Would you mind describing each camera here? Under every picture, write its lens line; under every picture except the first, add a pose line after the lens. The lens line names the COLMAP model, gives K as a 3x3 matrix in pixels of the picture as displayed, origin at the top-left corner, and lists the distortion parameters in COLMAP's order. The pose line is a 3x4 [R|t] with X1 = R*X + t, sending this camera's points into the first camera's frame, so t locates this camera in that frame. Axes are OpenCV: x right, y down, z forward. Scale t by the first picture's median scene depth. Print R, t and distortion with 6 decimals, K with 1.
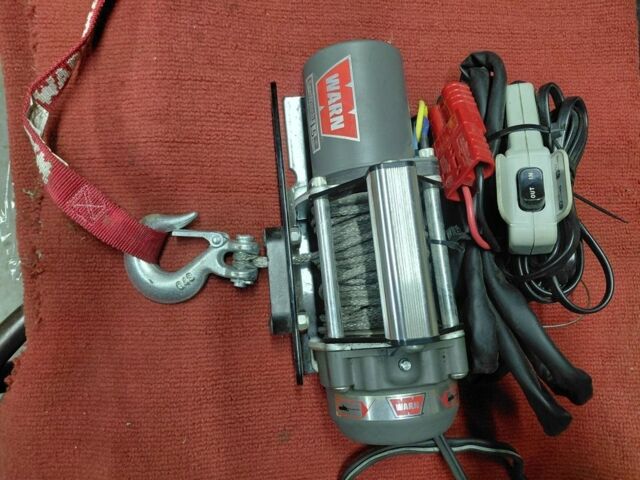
lens RADIAL K [[444.5, 0, 320.0], [0, 444.5, 240.0], [0, 0, 1]] dist [0.002740, 0.000271]
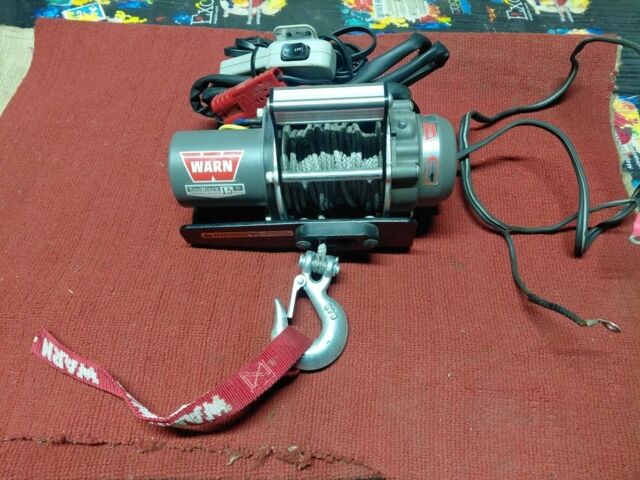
lens RADIAL K [[444.5, 0, 320.0], [0, 444.5, 240.0], [0, 0, 1]] dist [0.002740, 0.000271]
pose [[0.105225, -0.923984, 0.367670, -0.599769], [0.992783, 0.118992, 0.014906, 0.023556], [-0.057523, 0.363448, 0.929837, -0.189695]]
